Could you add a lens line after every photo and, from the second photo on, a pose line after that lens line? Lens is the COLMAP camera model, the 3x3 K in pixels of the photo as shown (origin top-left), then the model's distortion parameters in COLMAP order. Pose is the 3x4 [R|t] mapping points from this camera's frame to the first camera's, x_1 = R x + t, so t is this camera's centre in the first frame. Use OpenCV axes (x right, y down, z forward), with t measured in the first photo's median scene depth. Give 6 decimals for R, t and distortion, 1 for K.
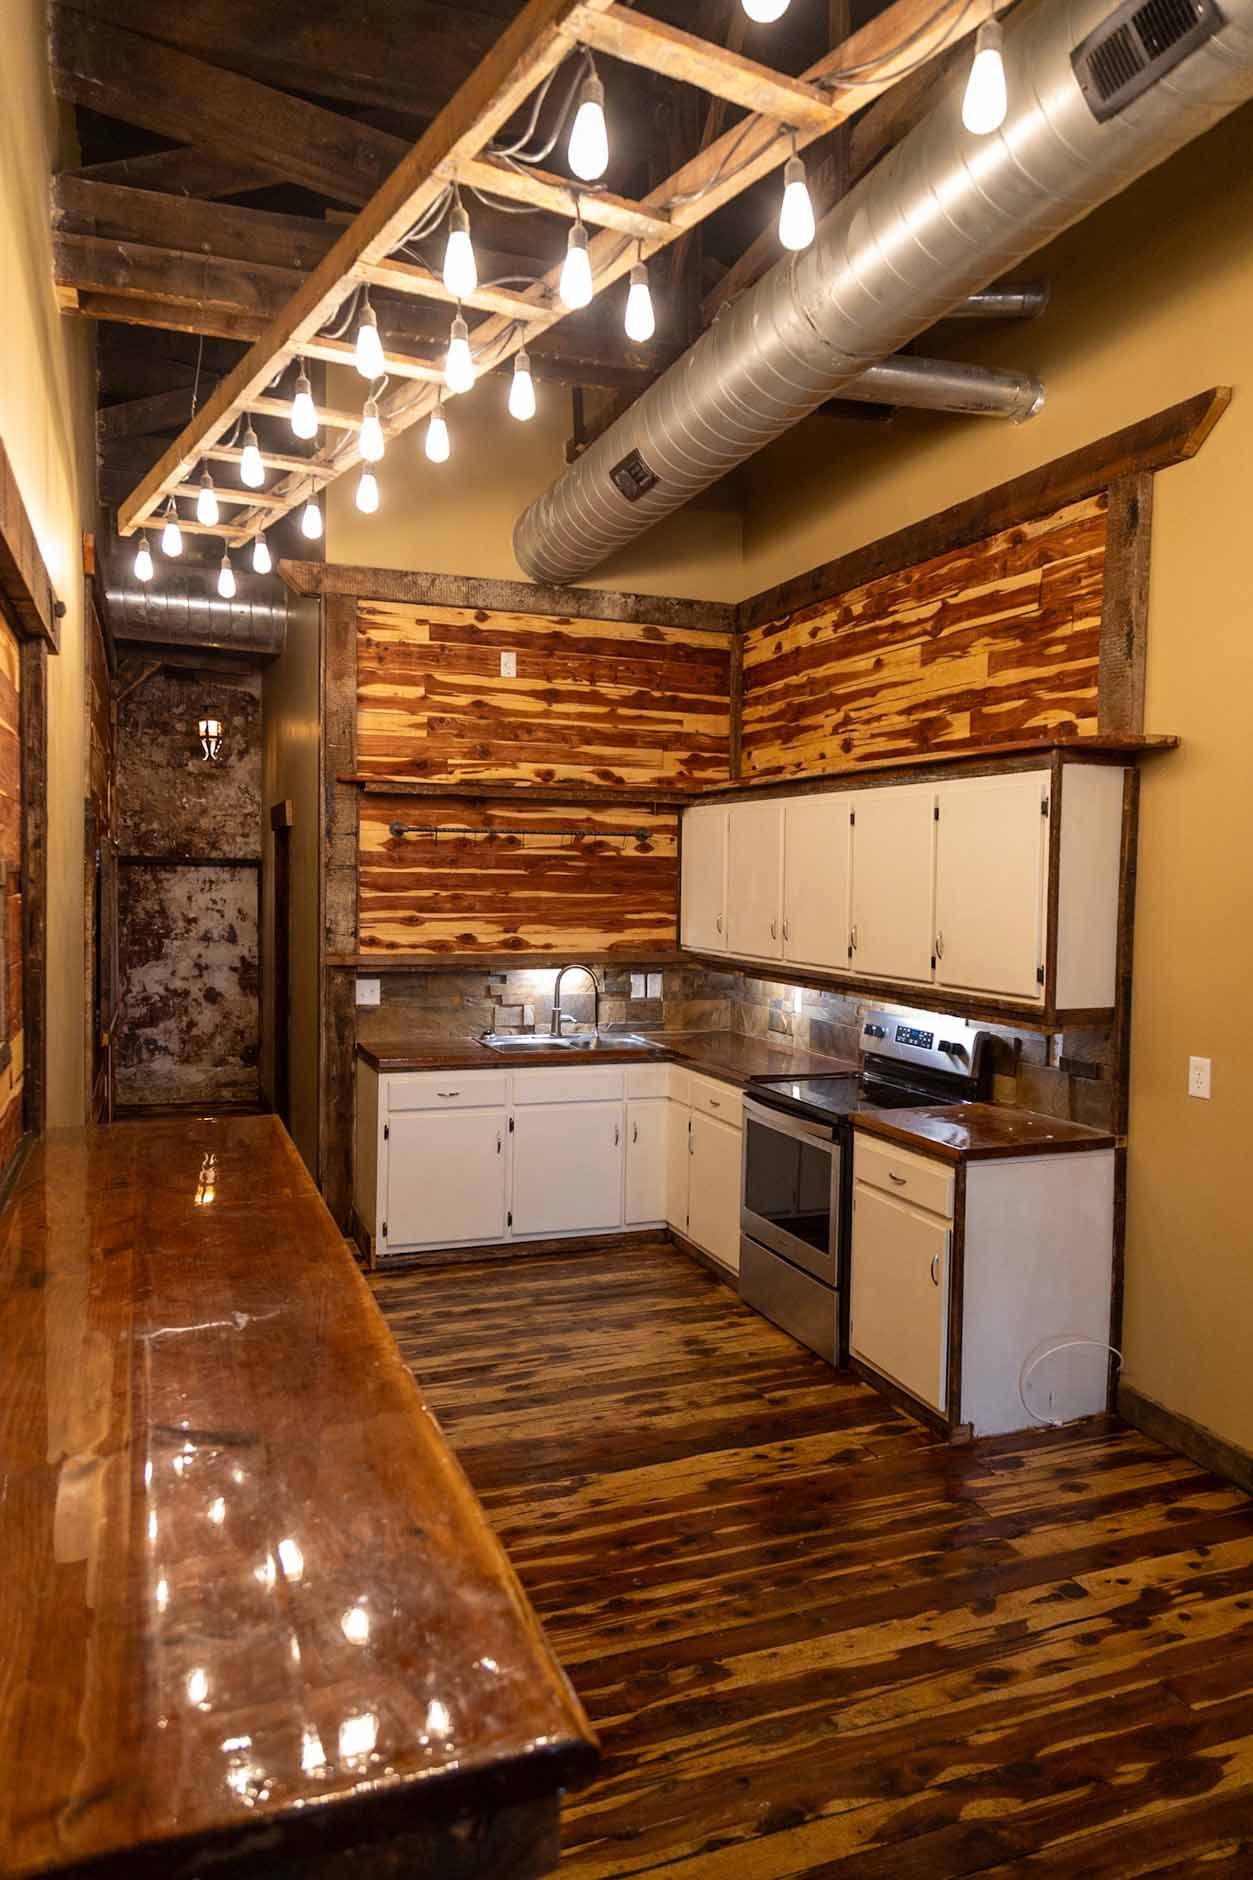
lens RADIAL K [[1263.8, 0, 628.9], [0, 1263.8, 943.9], [0, 0, 1]] dist [0.027555, -0.016105]
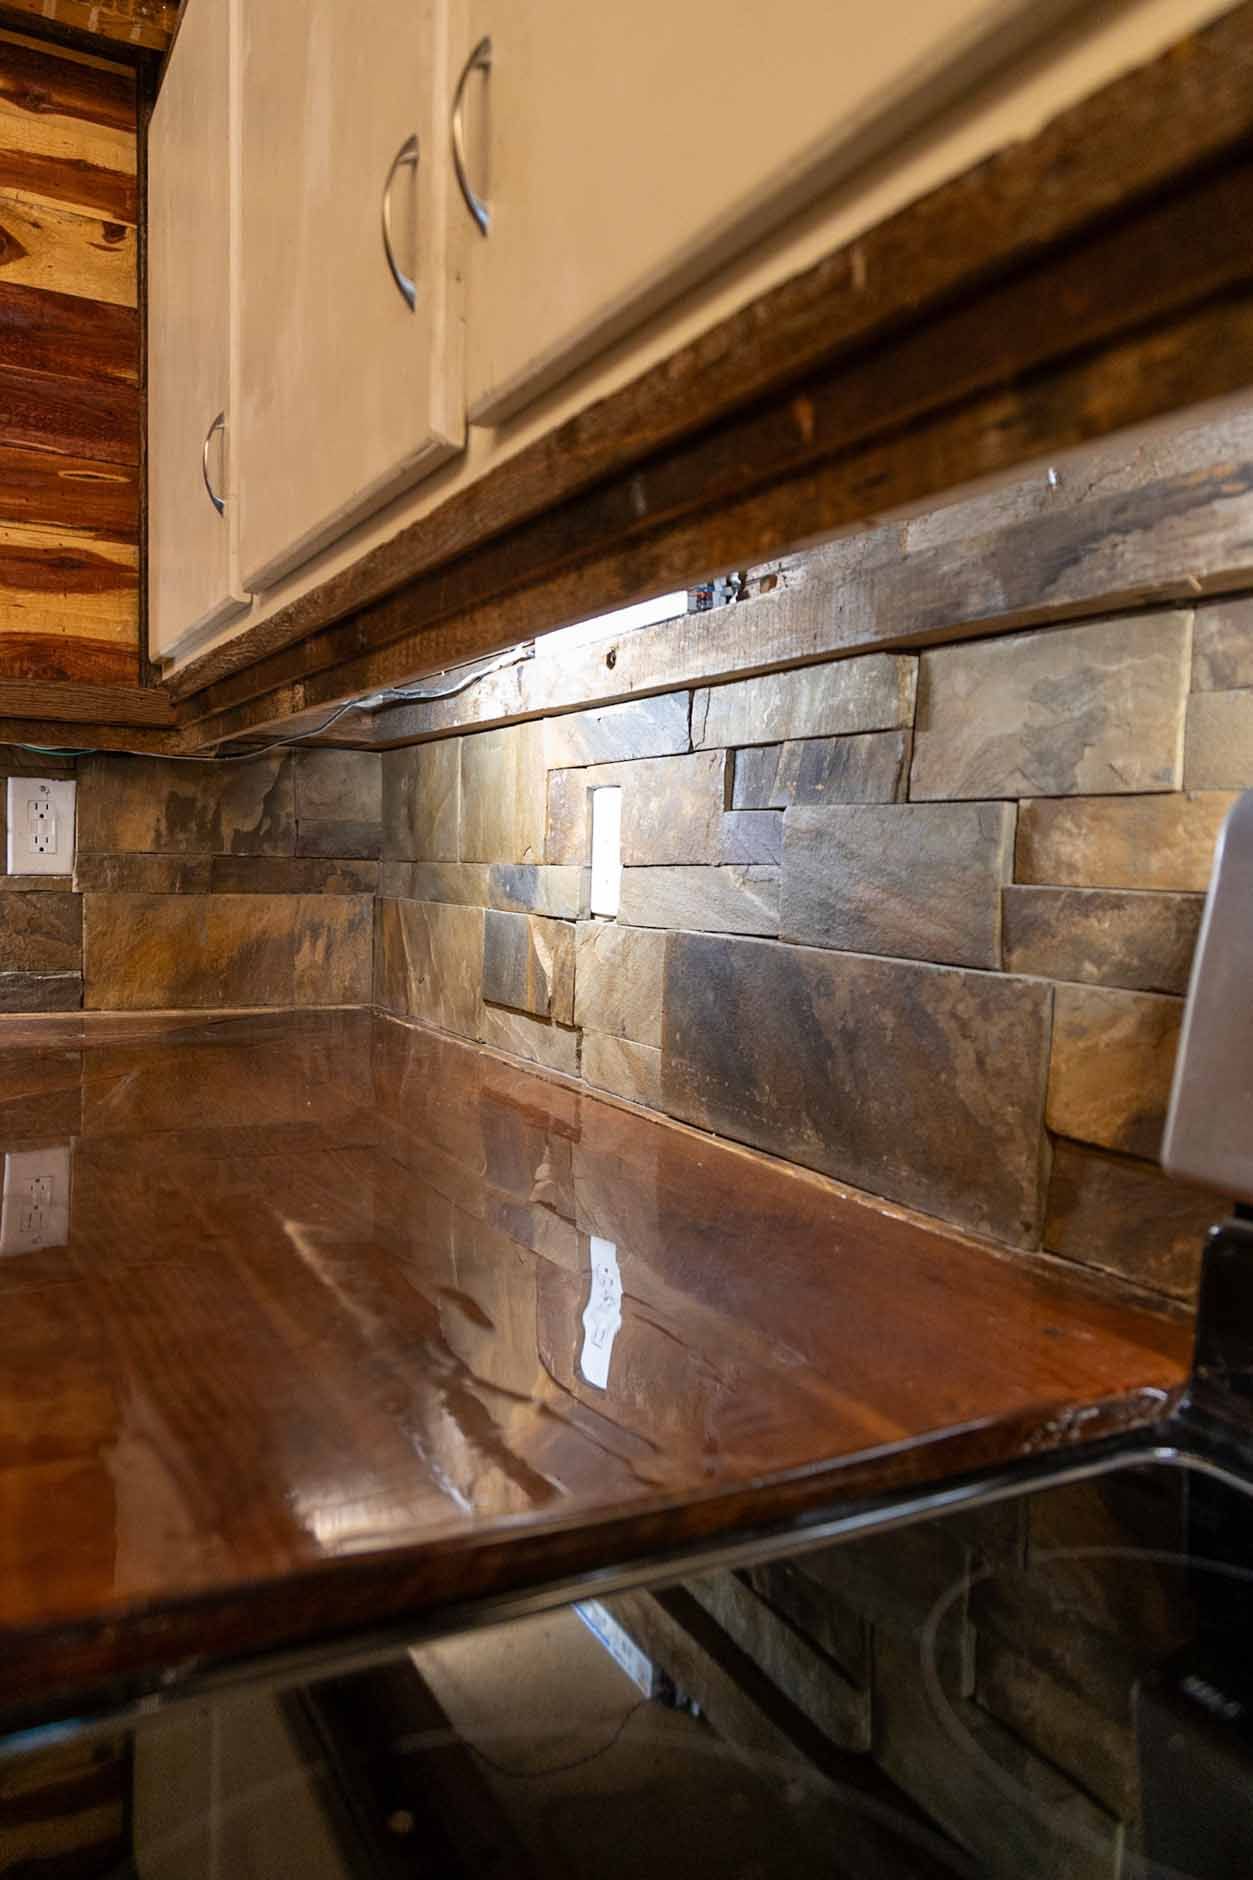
lens RADIAL K [[1263.8, 0, 622.8], [0, 1263.8, 941.0], [0, 0, 1]] dist [0.027555, -0.016105]
pose [[0.992886, 0.004918, 0.118970, 0.103833], [-0.006069, 0.999938, 0.009318, 0.052163], [-0.118917, -0.009974, 0.992854, 0.740418]]
